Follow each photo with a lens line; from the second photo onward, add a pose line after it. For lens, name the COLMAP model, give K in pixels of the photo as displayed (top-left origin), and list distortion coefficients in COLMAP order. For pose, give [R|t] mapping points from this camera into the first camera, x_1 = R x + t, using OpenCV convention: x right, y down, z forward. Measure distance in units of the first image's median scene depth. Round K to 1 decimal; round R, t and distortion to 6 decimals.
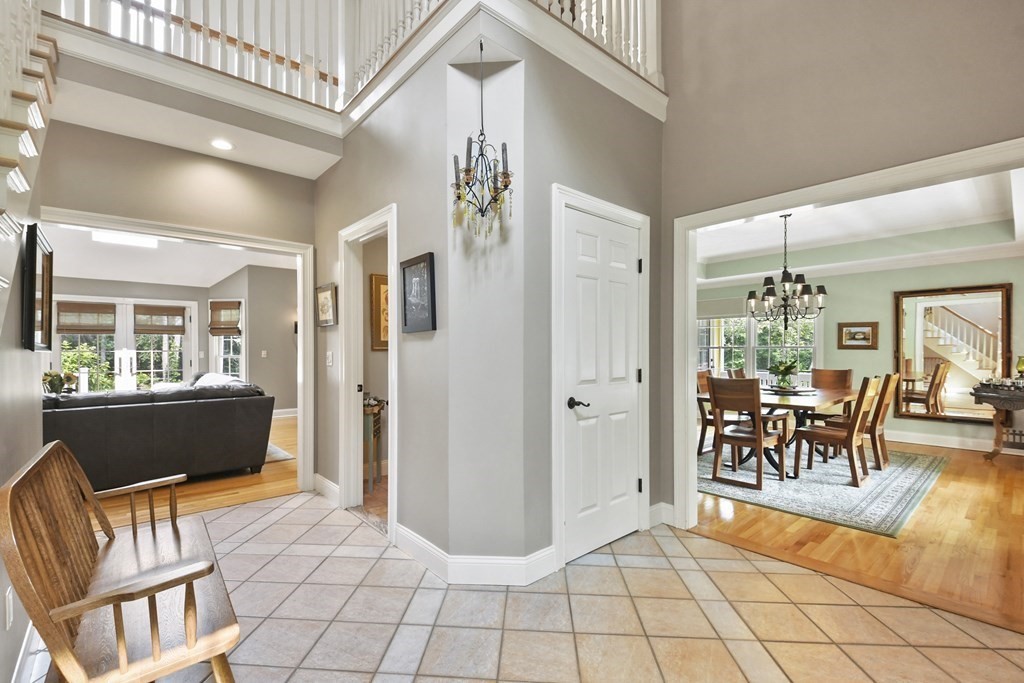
lens RADIAL K [[452.0, 0, 498.4], [0, 452.0, 349.3], [0, 0, 1]] dist [0.011467, -0.012328]
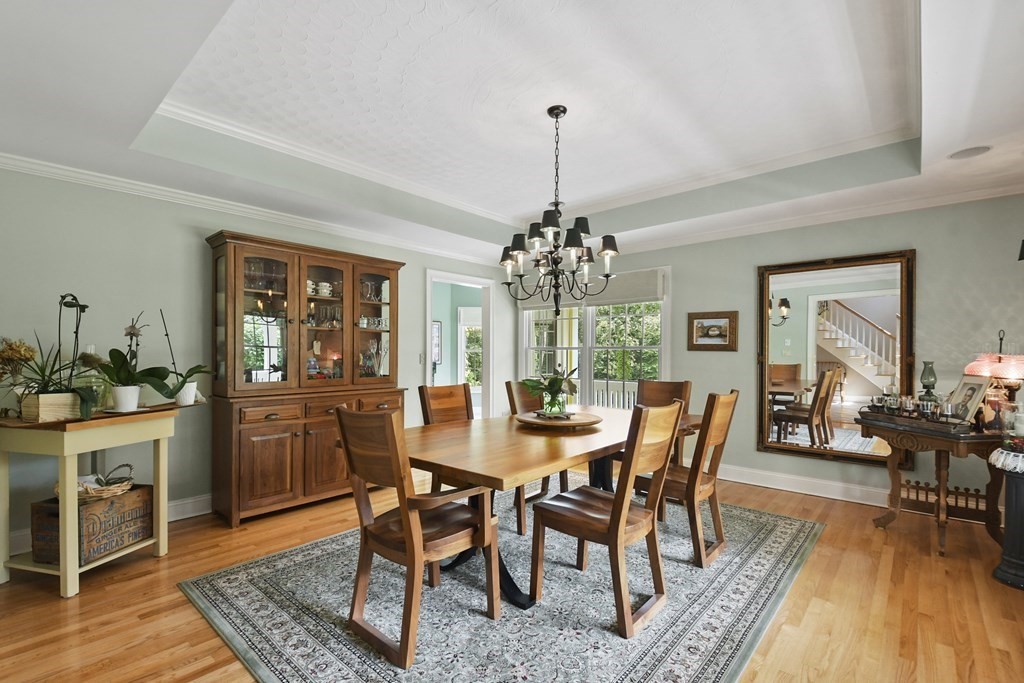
lens RADIAL K [[468.5, 0, 498.1], [0, 468.5, 351.6], [0, 0, 1]] dist [0.019497, -0.018291]
pose [[0.991331, 0.005275, 0.131285, 0.416611], [-0.005546, 0.999983, 0.001703, 0.001786], [-0.131274, -0.002416, 0.991343, 0.369271]]
